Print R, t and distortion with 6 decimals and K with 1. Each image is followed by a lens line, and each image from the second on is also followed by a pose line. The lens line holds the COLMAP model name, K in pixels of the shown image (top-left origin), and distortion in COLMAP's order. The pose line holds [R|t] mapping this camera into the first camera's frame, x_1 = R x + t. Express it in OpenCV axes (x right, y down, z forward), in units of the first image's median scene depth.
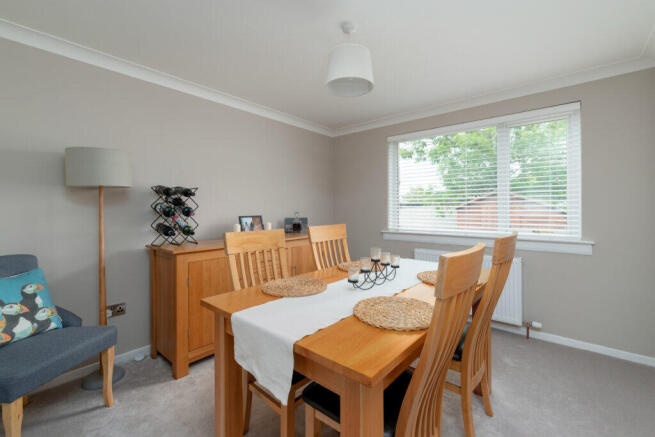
lens RADIAL K [[286.5, 0, 327.5], [0, 286.5, 218.5], [0, 0, 1]] dist [0.000857, 0.000059]
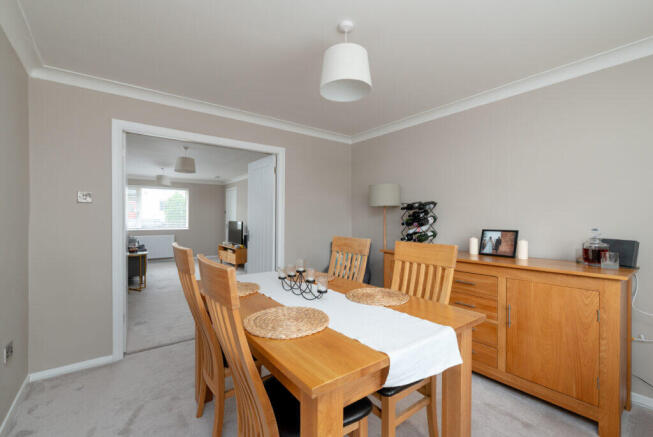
lens RADIAL K [[285.6, 0, 326.5], [0, 285.6, 218.5], [0, 0, 1]] dist [0.000857, 0.000059]
pose [[-0.207392, 0.002907, -0.978254, 0.759380], [-0.042917, 0.999006, 0.012067, -0.036418], [0.977316, 0.044487, -0.207061, 0.840207]]
